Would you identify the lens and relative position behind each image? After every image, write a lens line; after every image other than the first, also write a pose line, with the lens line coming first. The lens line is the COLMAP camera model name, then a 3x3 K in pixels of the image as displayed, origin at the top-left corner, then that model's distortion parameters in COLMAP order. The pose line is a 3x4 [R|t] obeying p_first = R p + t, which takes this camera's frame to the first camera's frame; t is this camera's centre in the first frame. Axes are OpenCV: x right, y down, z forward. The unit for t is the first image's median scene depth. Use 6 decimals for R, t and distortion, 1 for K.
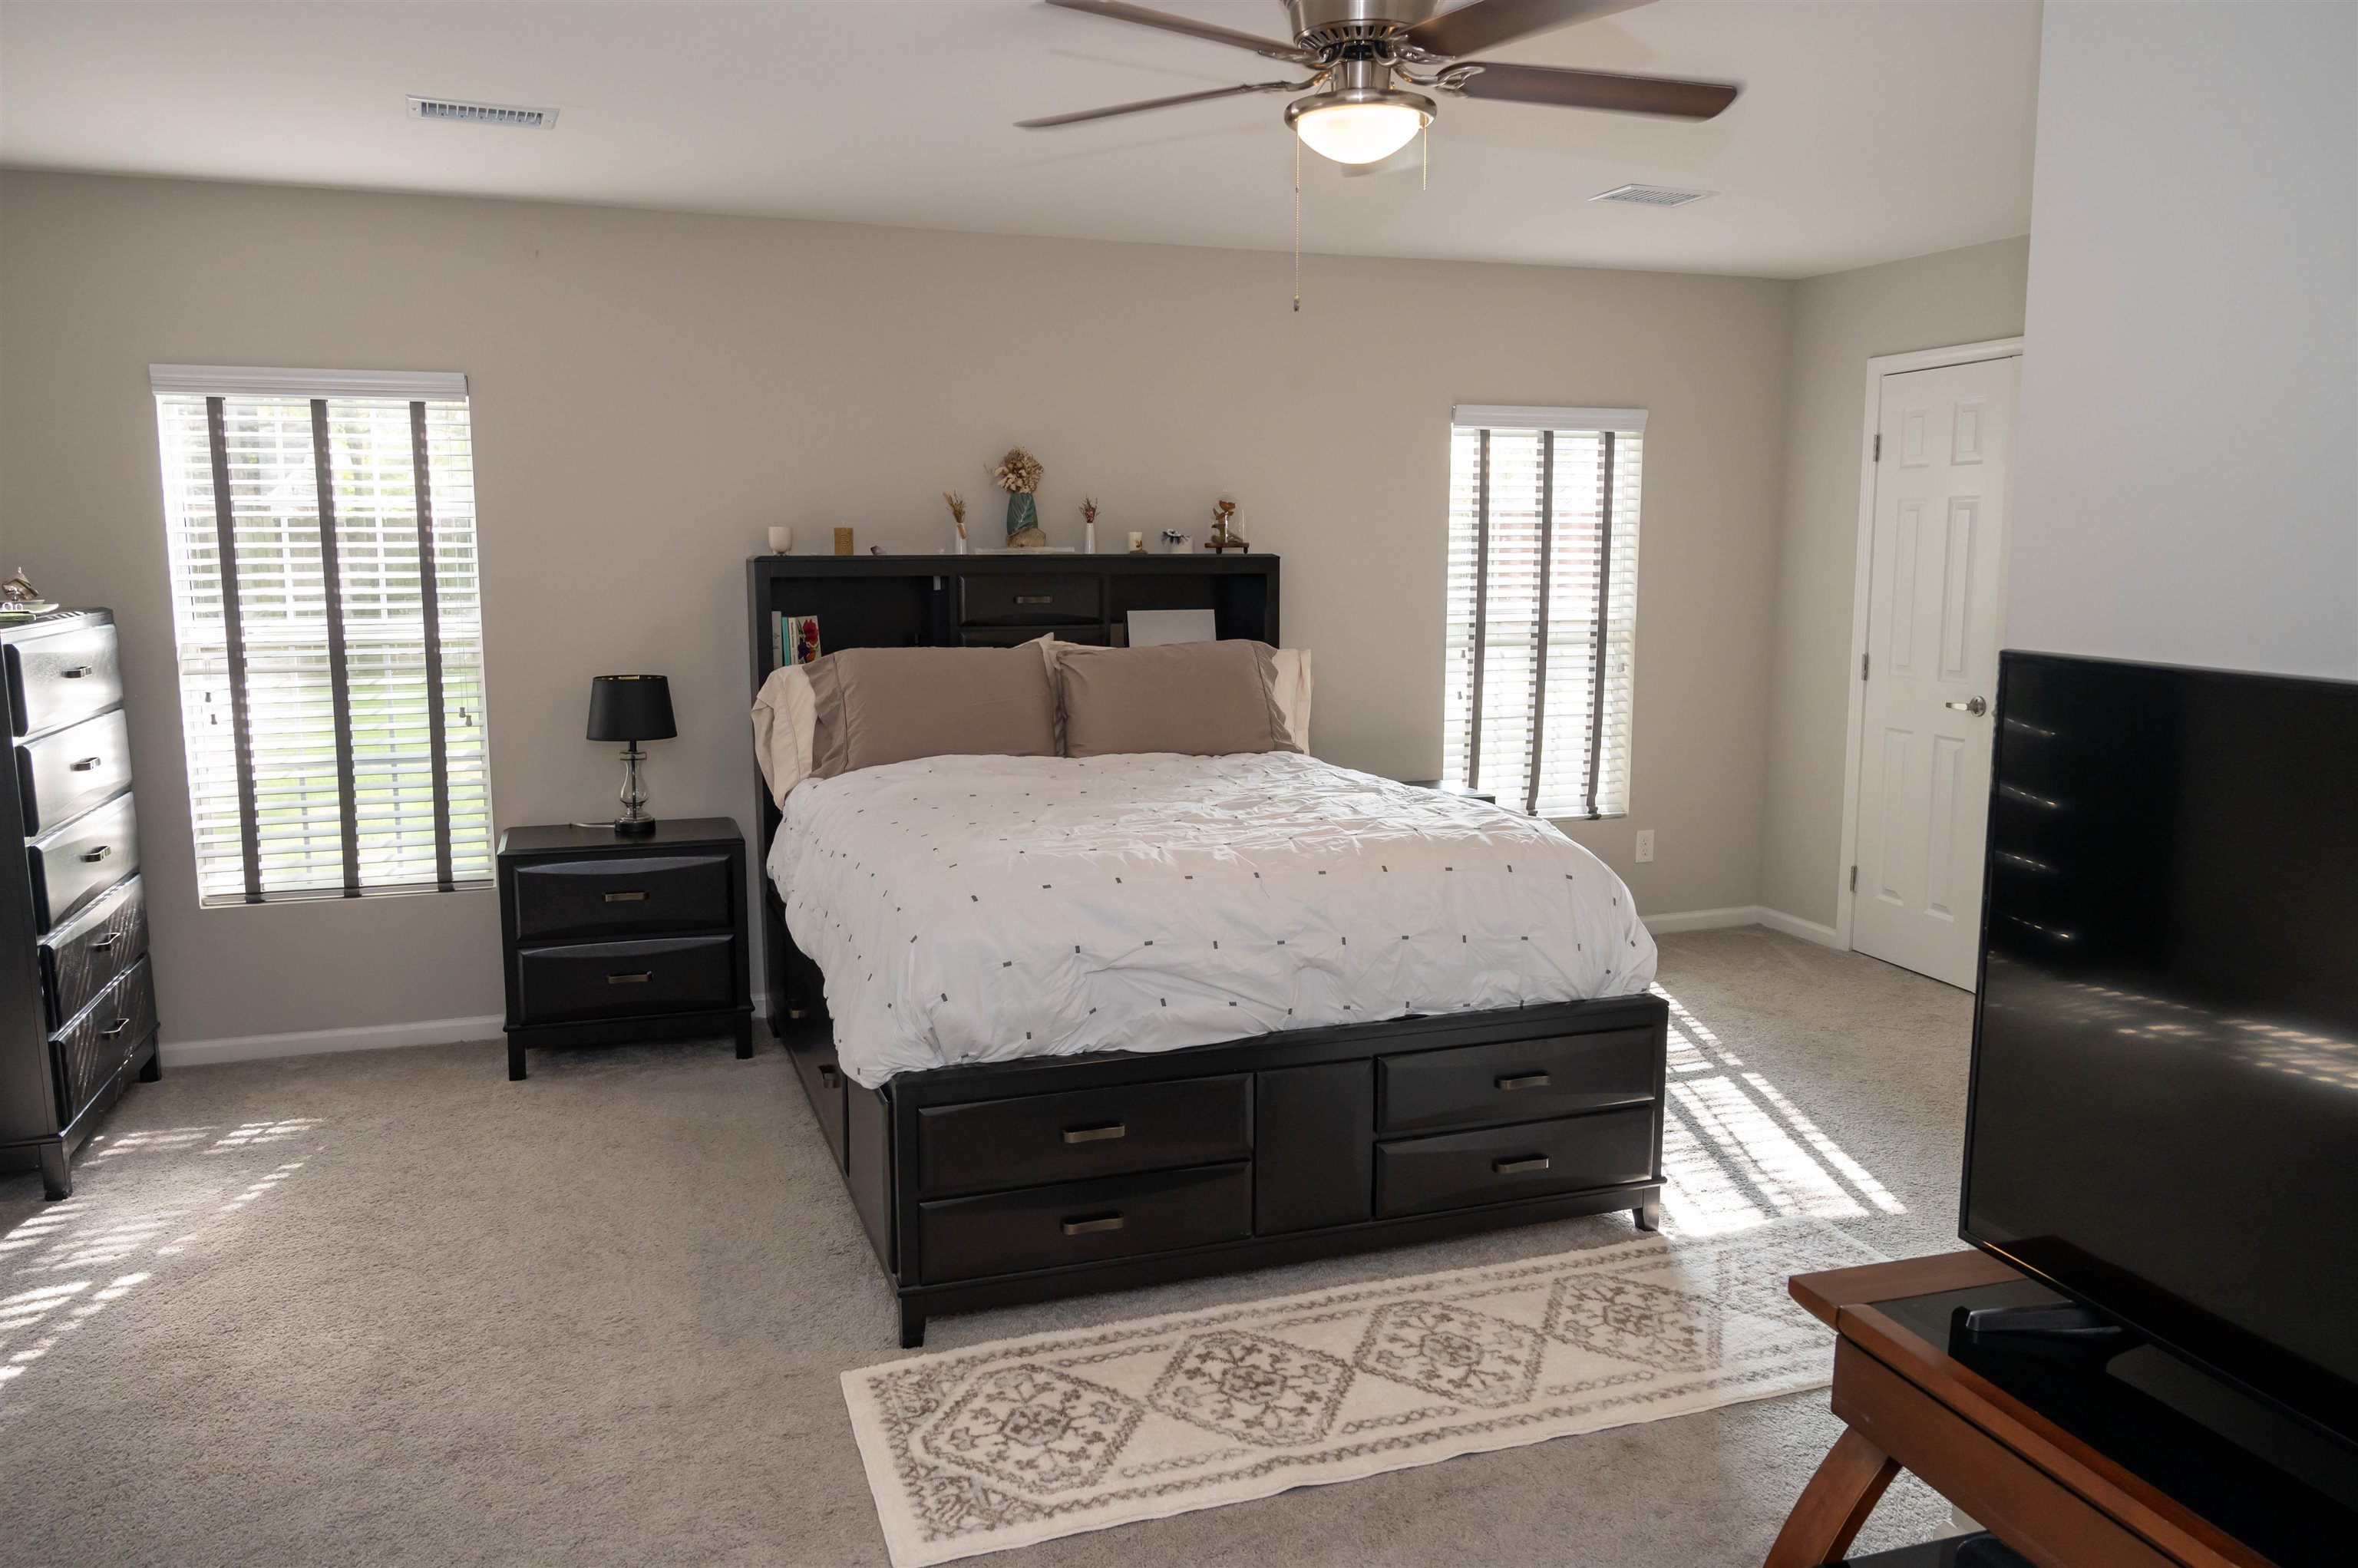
lens RADIAL K [[1719.9, 0, 1176.7], [0, 1719.9, 781.5], [0, 0, 1]] dist [-0.007388, 0.004903]
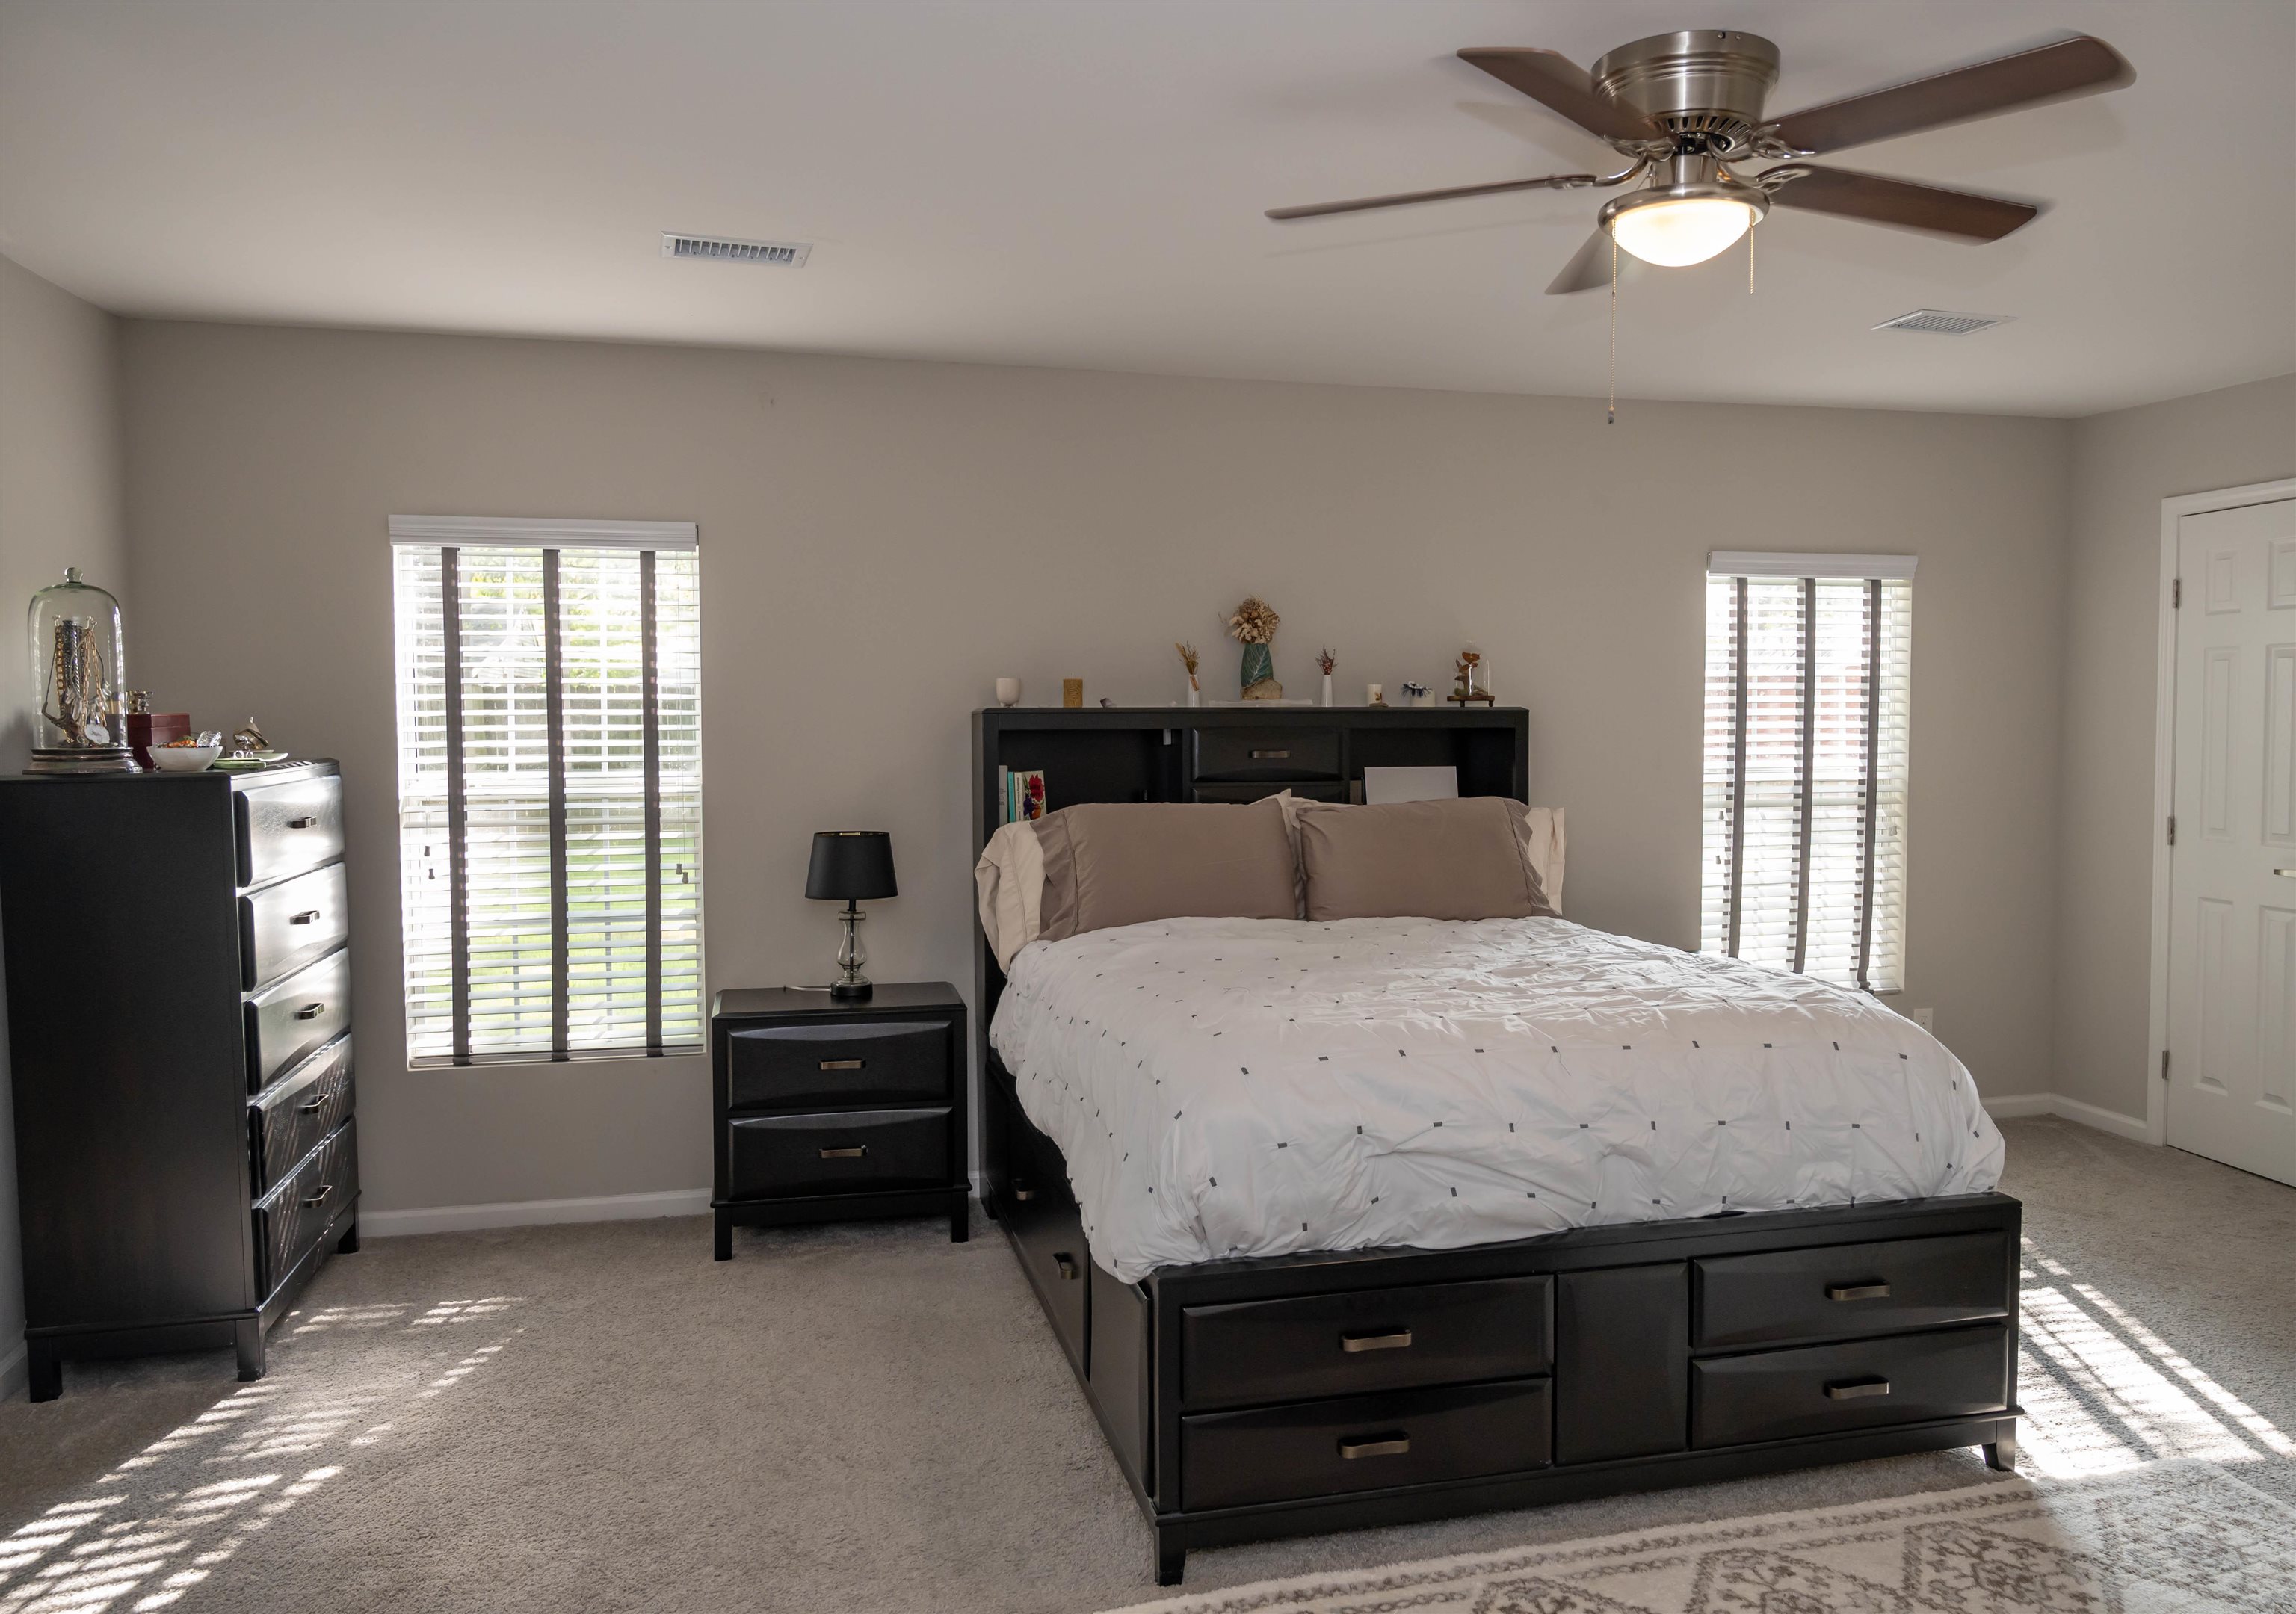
lens RADIAL K [[1647.4, 0, 1153.1], [0, 1647.4, 808.9], [0, 0, 1]] dist [-0.008590, 0.006680]
pose [[0.996865, 0.002301, -0.079094, -0.081707], [-0.009787, 0.995487, -0.094393, 0.011237], [0.078520, 0.094871, 0.992388, 0.106237]]
